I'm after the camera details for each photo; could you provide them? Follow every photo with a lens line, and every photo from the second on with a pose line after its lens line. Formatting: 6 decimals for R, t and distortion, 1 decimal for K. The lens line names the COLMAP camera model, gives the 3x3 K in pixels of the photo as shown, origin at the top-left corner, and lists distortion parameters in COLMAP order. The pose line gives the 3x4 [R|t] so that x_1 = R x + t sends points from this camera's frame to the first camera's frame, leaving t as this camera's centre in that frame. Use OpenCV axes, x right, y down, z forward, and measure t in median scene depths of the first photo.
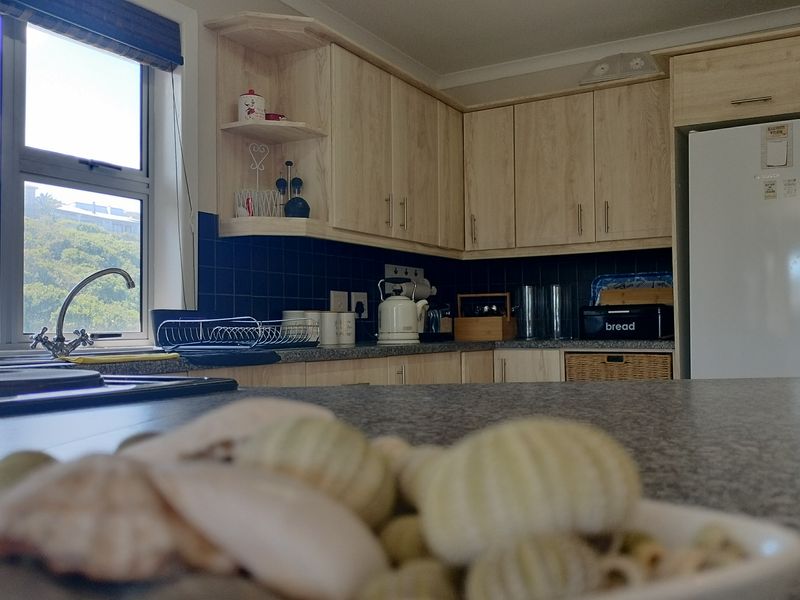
lens RADIAL K [[789.7, 0, 400.0], [0, 789.7, 300.0], [0, 0, 1]] dist [0.141955, -0.252189]
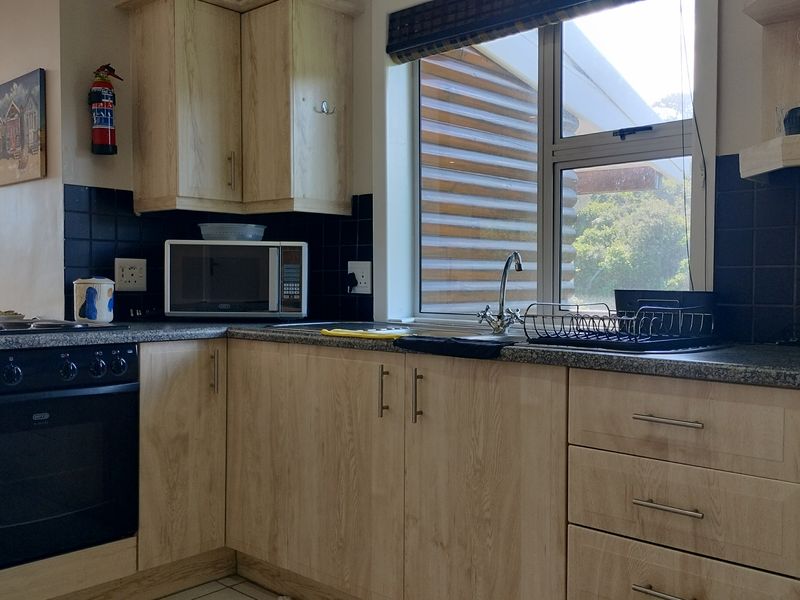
lens RADIAL K [[789.7, 0, 400.0], [0, 789.7, 300.0], [0, 0, 1]] dist [0.141955, -0.252189]
pose [[-0.259416, 0.034813, -0.965138, 0.440994], [0.040855, 0.998851, 0.025047, -0.005890], [0.964901, -0.032933, -0.260541, 0.733197]]
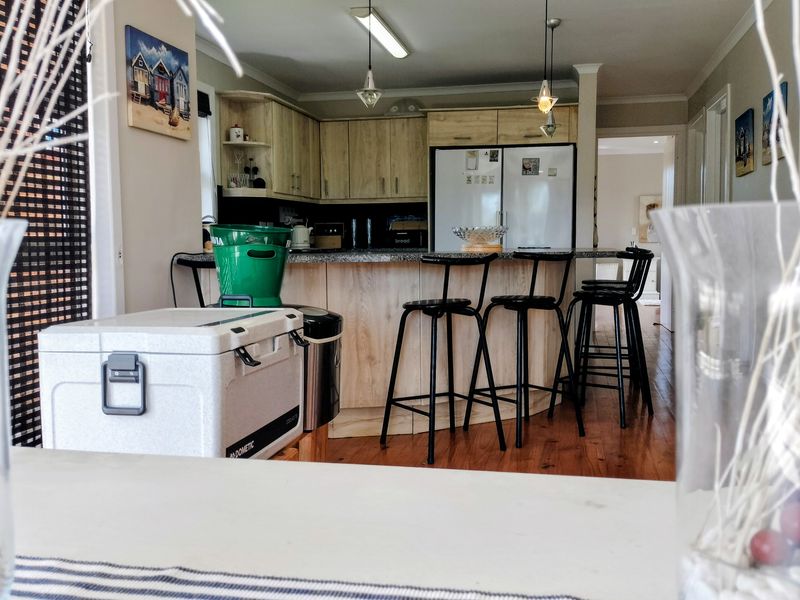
lens RADIAL K [[789.7, 0, 400.0], [0, 789.7, 300.0], [0, 0, 1]] dist [0.141955, -0.252189]
pose [[0.953455, -0.022421, 0.300700, -0.355312], [-0.010386, 0.994198, 0.107064, -0.034147], [-0.301356, -0.105204, 0.947690, -0.961922]]
